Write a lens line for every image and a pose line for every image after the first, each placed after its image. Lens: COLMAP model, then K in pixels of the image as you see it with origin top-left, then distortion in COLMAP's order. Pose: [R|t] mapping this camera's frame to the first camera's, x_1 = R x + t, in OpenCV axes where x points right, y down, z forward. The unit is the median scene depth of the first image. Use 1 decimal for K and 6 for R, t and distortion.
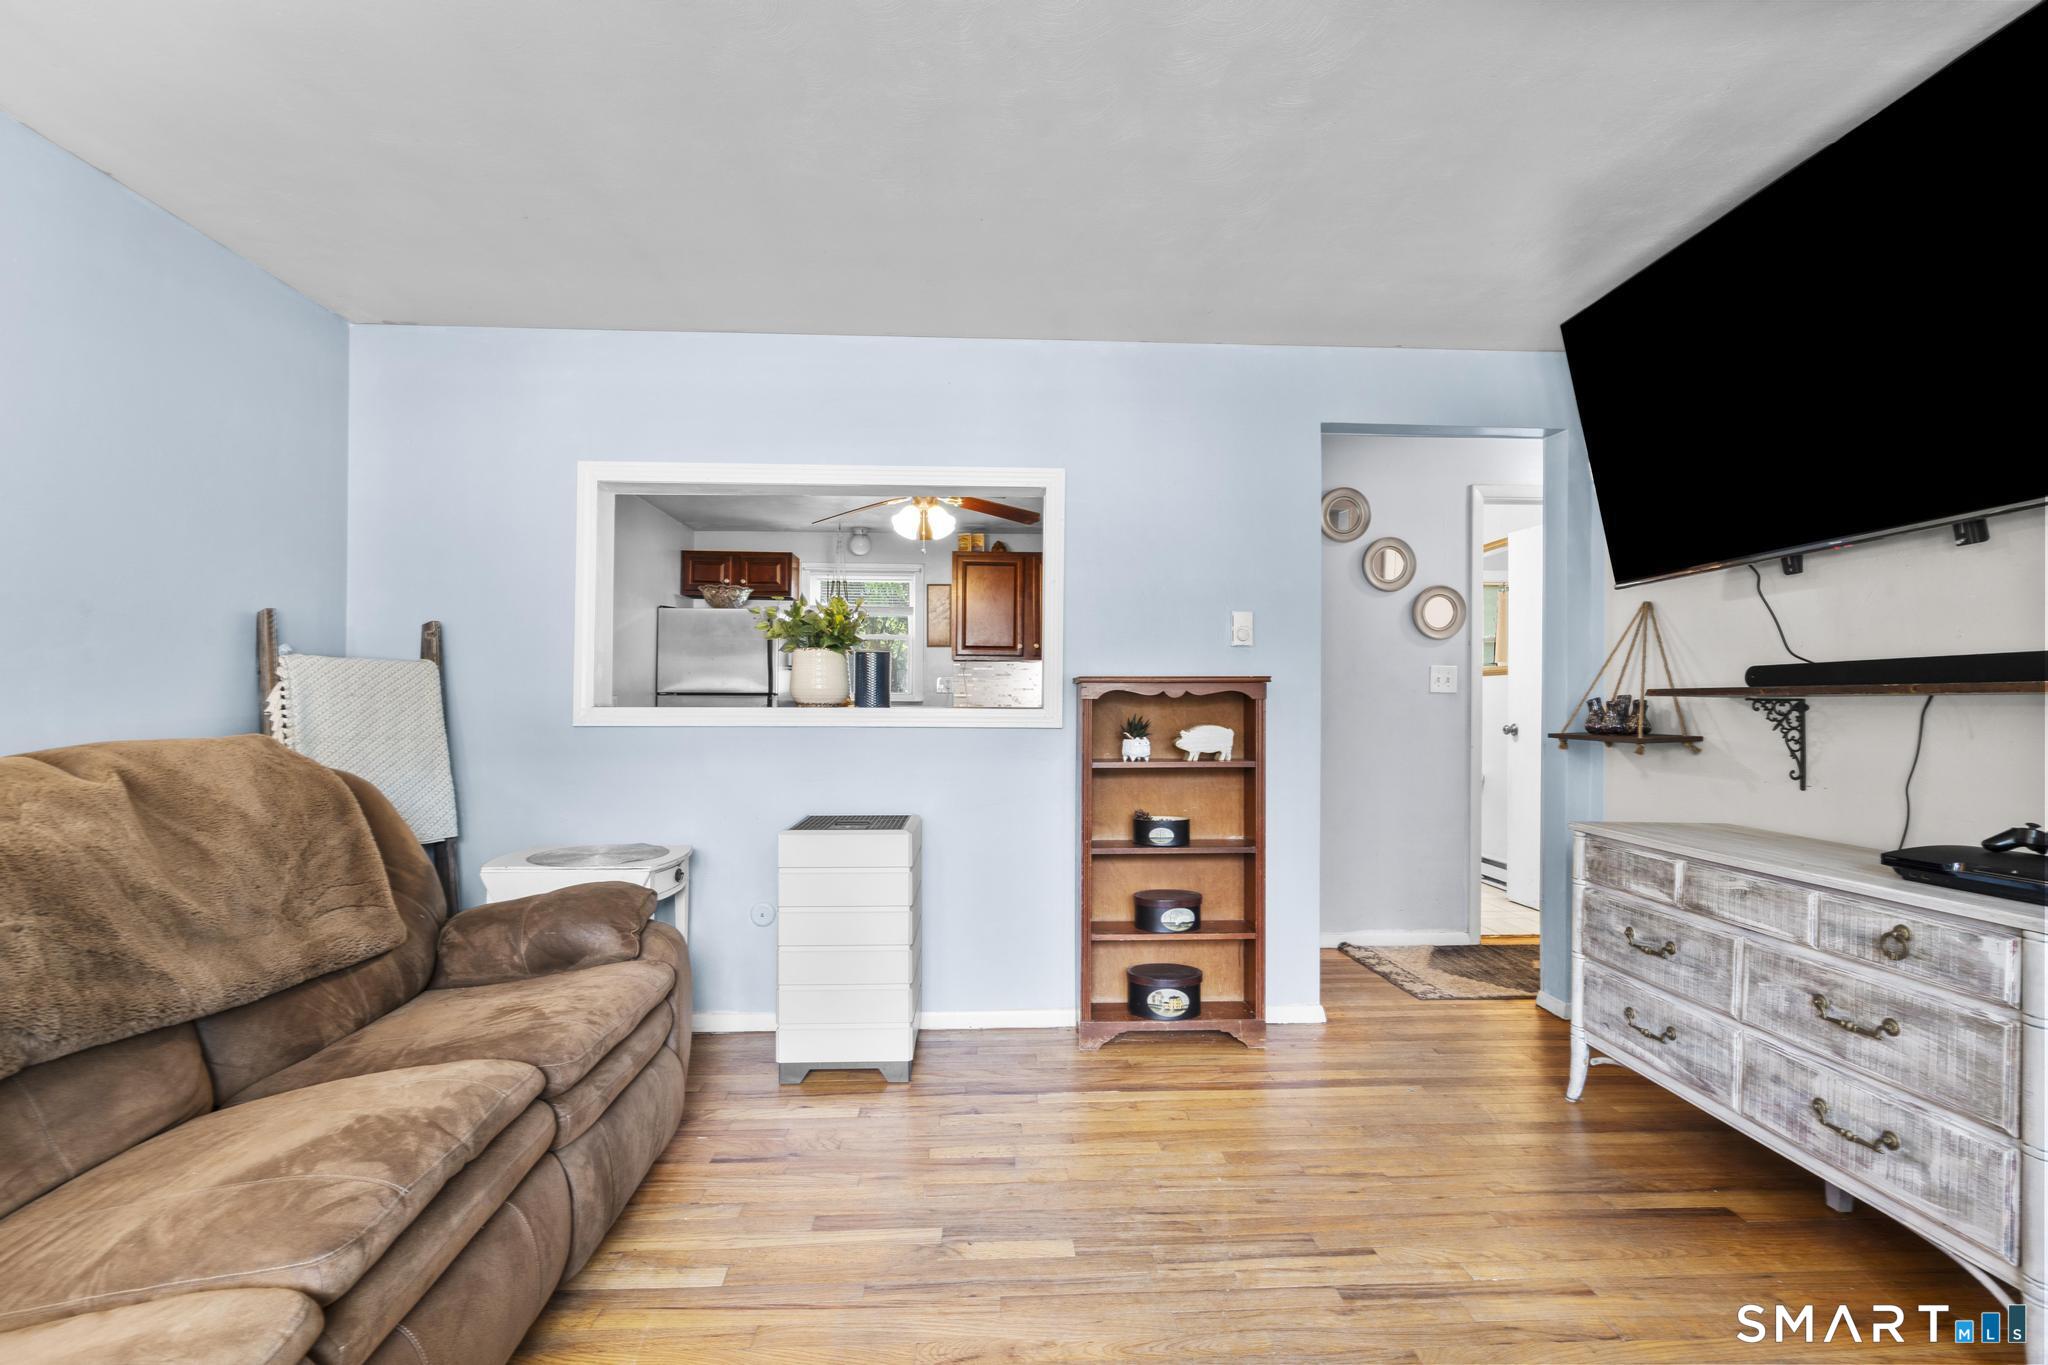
lens RADIAL K [[925.4, 0, 1015.9], [0, 925.4, 692.6], [0, 0, 1]] dist [-0.011848, 0.004756]
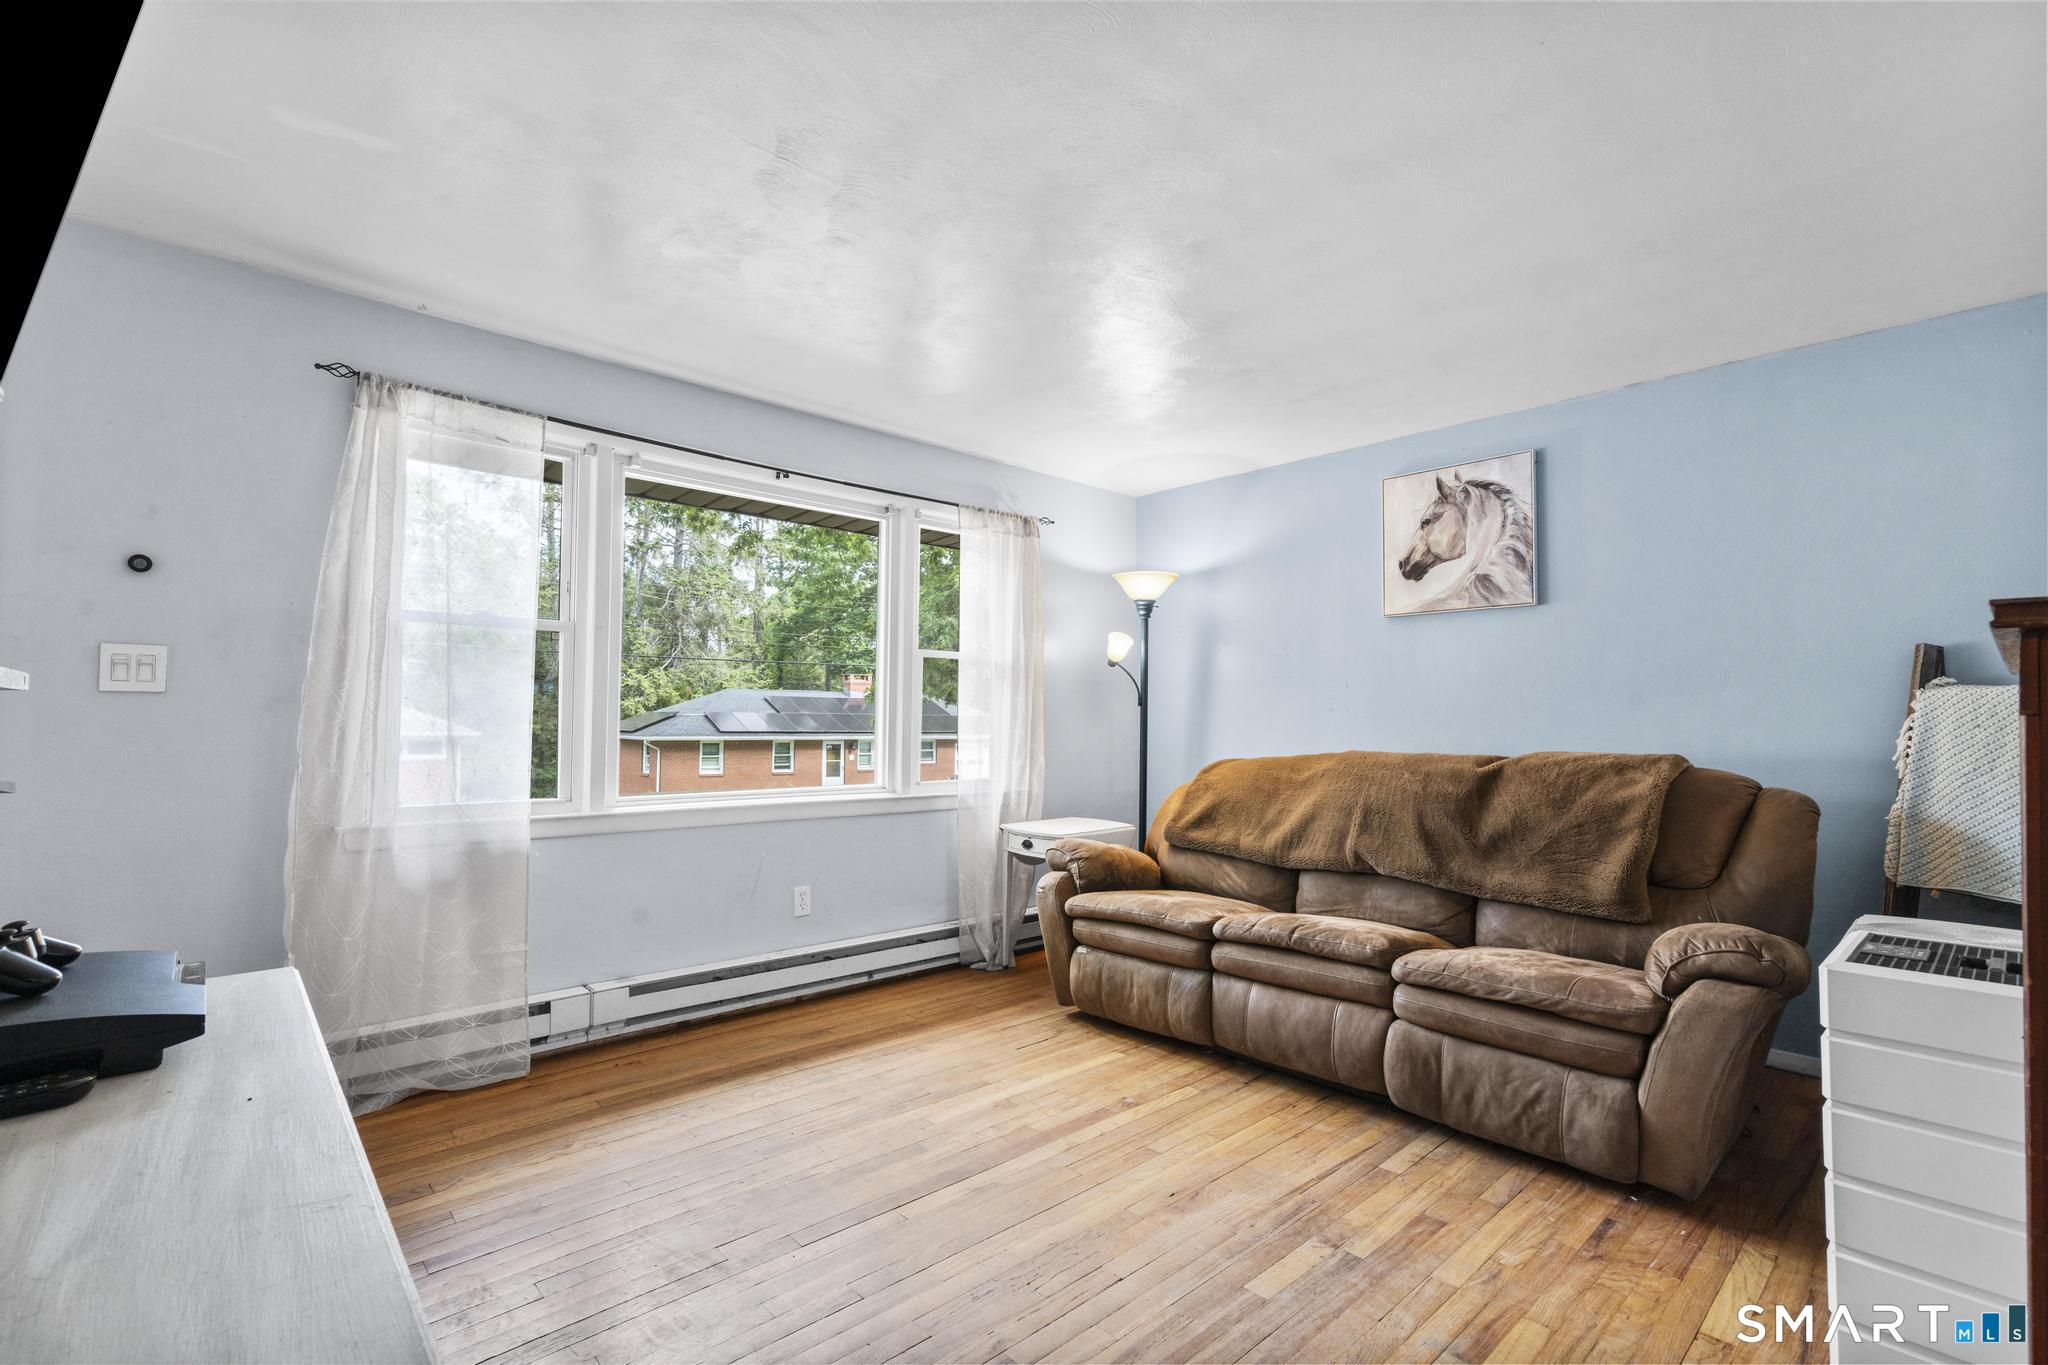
lens RADIAL K [[925.4, 0, 1030.5], [0, 925.4, 688.2], [0, 0, 1]] dist [-0.011848, 0.004756]
pose [[-0.768502, -0.034456, -0.638919, 0.551330], [-0.007623, 0.998971, -0.044705, 0.011358], [0.639802, -0.029486, -0.767974, 1.011801]]
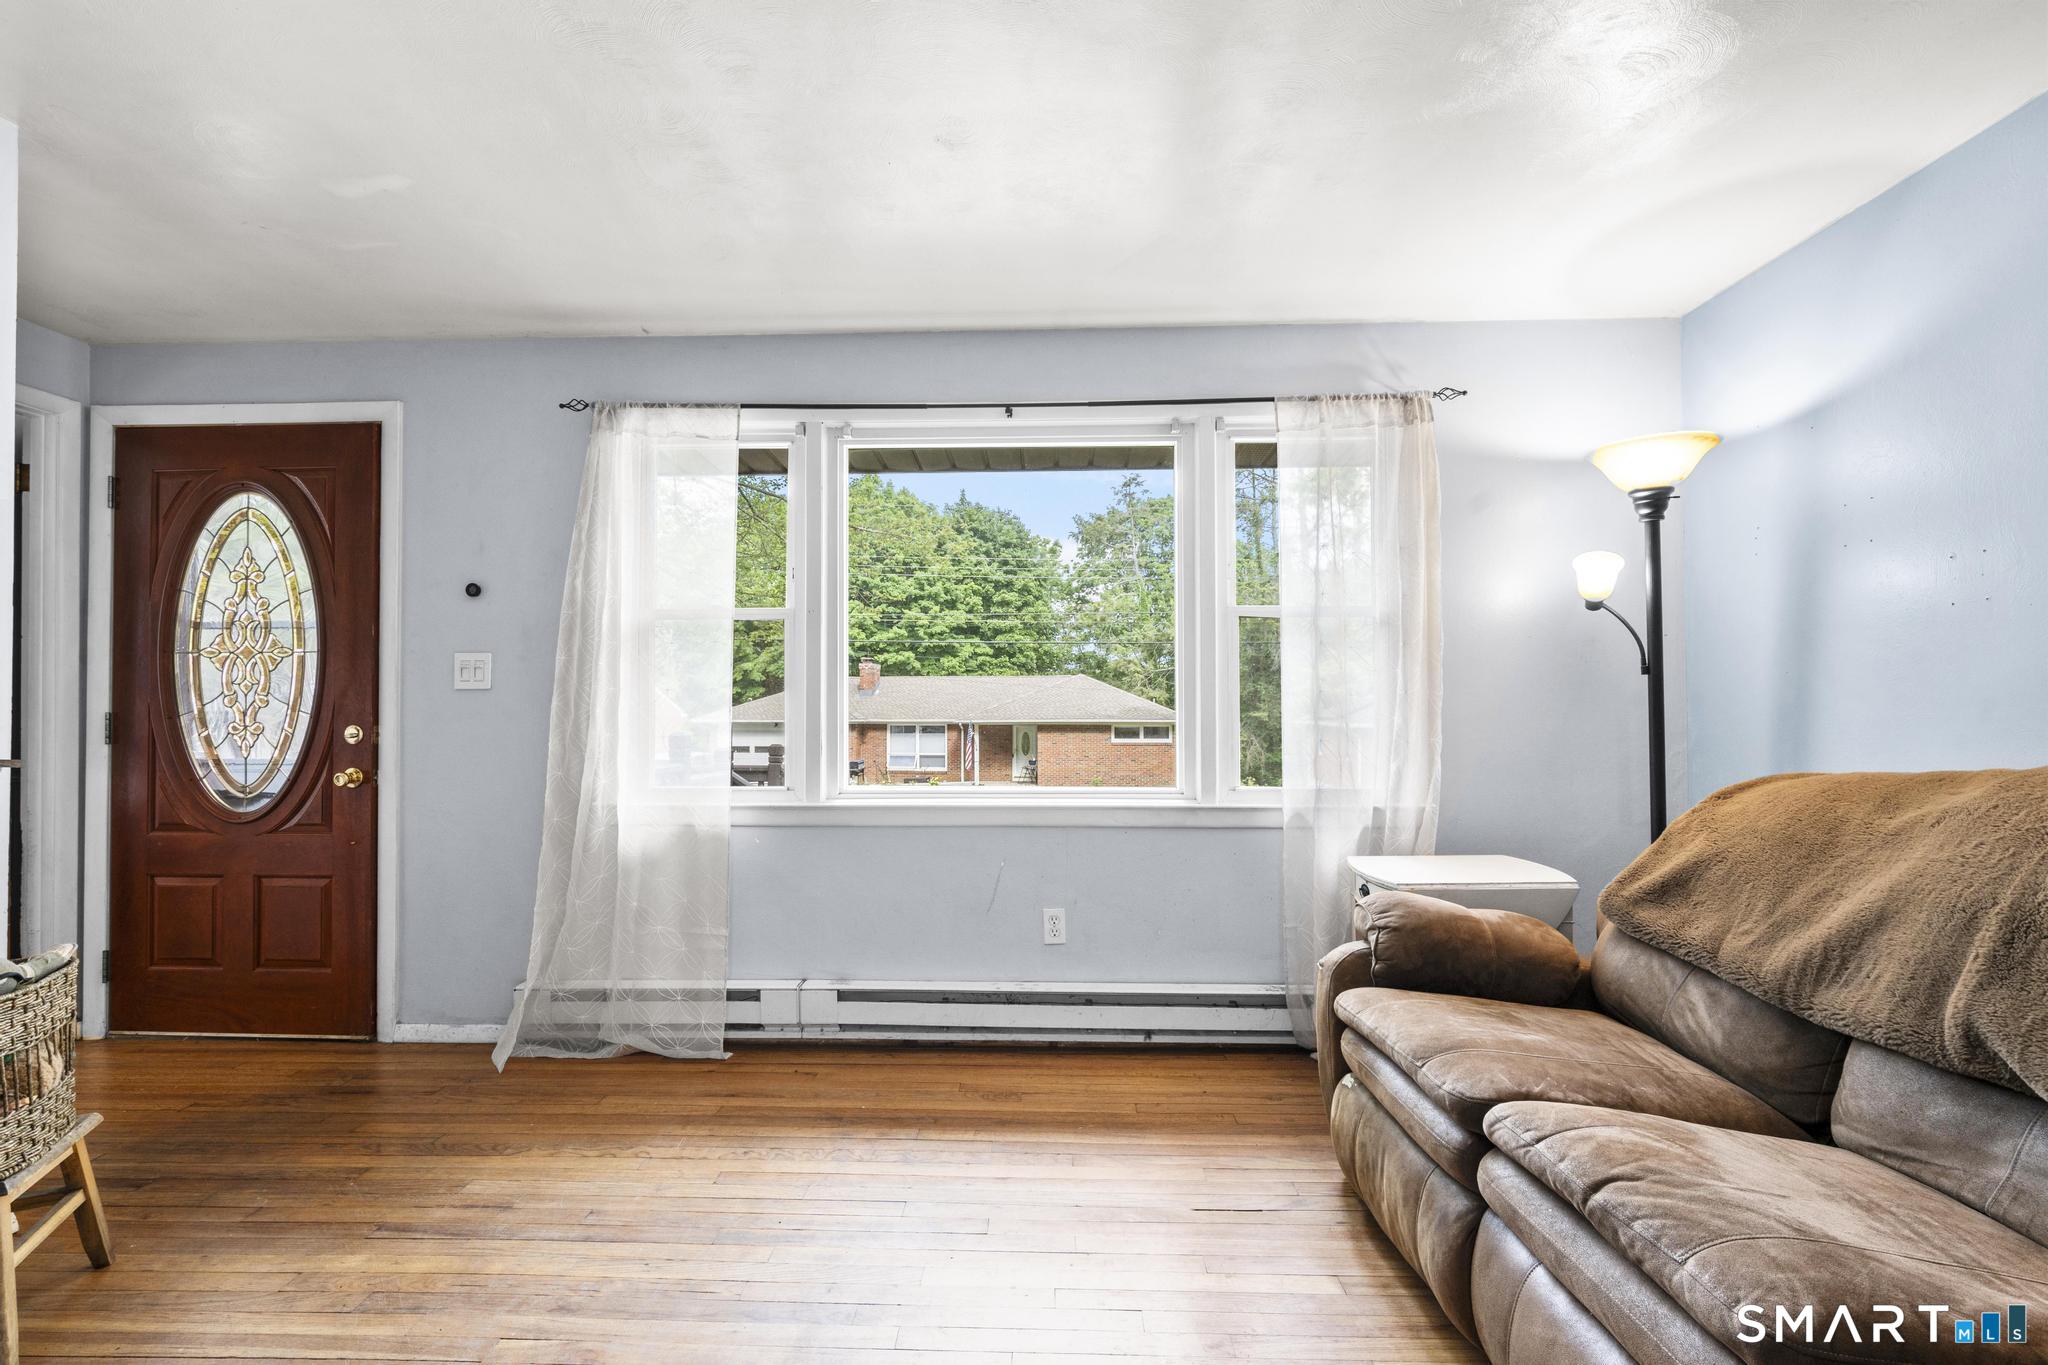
lens RADIAL K [[925.4, 0, 1013.5], [0, 925.4, 691.8], [0, 0, 1]] dist [-0.011848, 0.004756]
pose [[-0.995481, -0.000933, 0.094953, -0.054684], [-0.003091, 0.999740, -0.022578, 0.009104], [-0.094907, -0.022769, -0.995226, 0.880284]]
